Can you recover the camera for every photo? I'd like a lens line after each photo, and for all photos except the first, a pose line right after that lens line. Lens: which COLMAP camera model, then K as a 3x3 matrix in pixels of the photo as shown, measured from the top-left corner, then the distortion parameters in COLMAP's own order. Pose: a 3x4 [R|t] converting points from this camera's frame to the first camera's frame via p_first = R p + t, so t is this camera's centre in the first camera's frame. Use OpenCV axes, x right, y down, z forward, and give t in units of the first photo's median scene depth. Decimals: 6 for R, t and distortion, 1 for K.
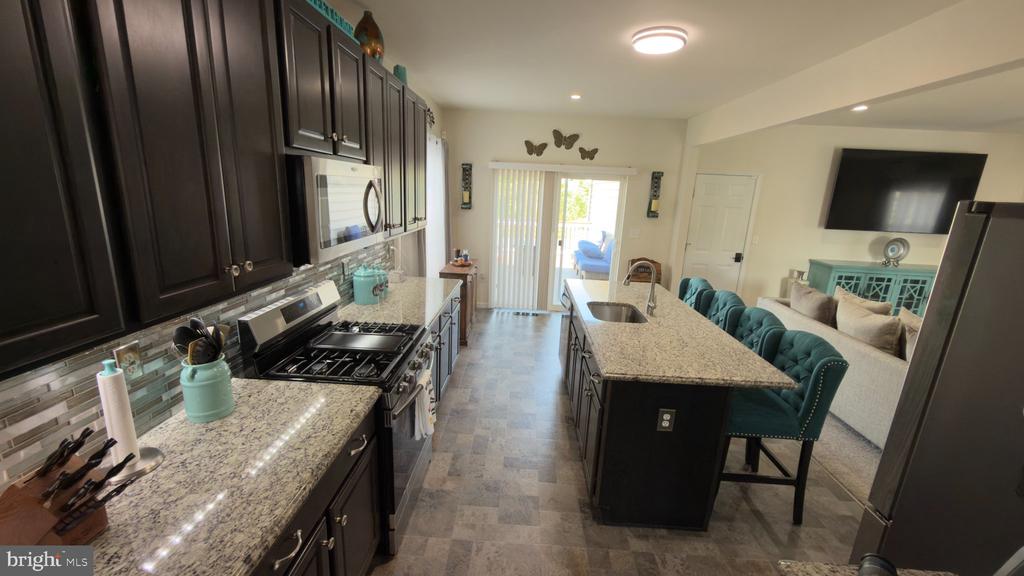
lens RADIAL K [[398.4, 0, 511.9], [0, 398.4, 286.7], [0, 0, 1]] dist [0.005523, -0.001343]
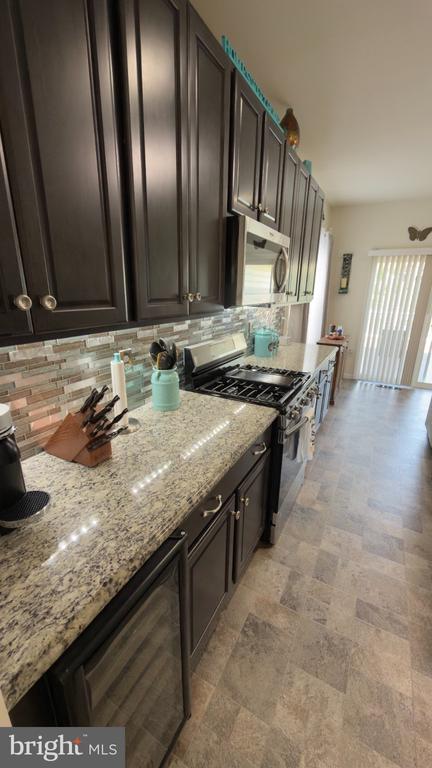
lens RADIAL K [[298.8, 0, 221.1], [0, 298.8, 384.5], [0, 0, 1]] dist [0.005523, -0.001343]
pose [[0.899829, 0.104046, -0.423654, -0.063683], [-0.081493, 0.994137, 0.071063, 0.075301], [0.428564, -0.029420, 0.903032, 0.056249]]
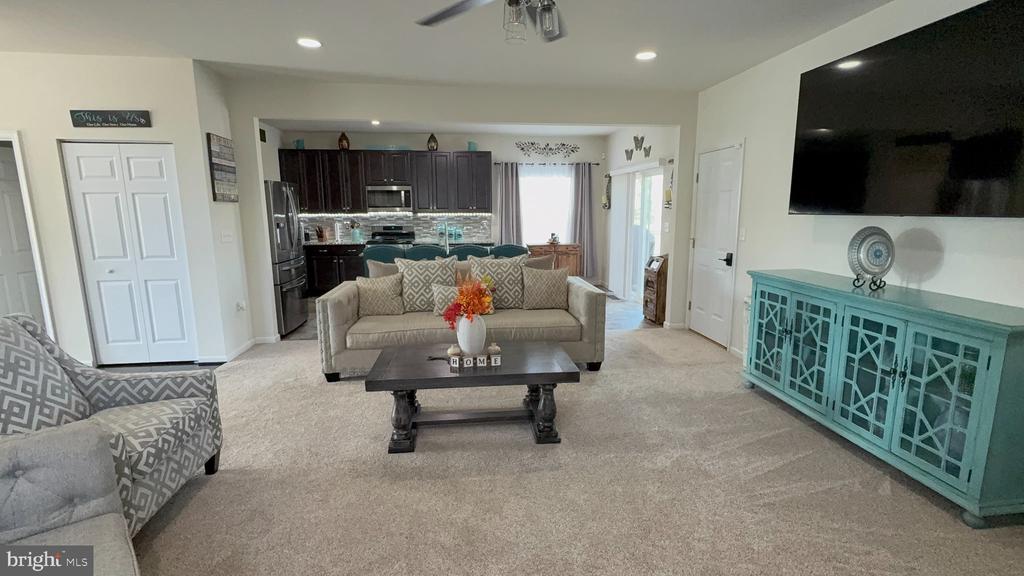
lens RADIAL K [[468.6, 0, 514.2], [0, 468.6, 286.0], [0, 0, 1]] dist [0.001577, 0.000445]
pose [[0.153297, 0.118676, -0.981028, 2.481854], [-0.227395, 0.970357, 0.081852, -0.014359], [0.961661, 0.210533, 0.175739, 0.910206]]
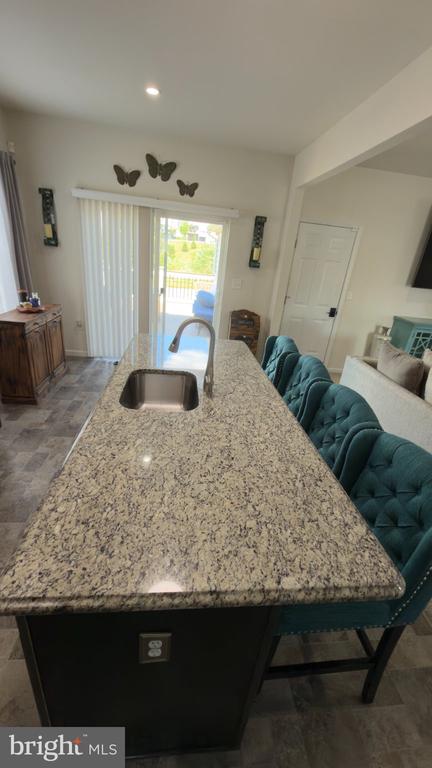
lens RADIAL K [[298.8, 0, 213.2], [0, 298.8, 379.8], [0, 0, 1]] dist [0.005523, -0.001343]
pose [[0.990220, 0.001790, 0.139506, 0.274549], [-0.025601, 0.985270, 0.169077, -0.043616], [-0.137148, -0.170995, 0.975680, 0.459481]]
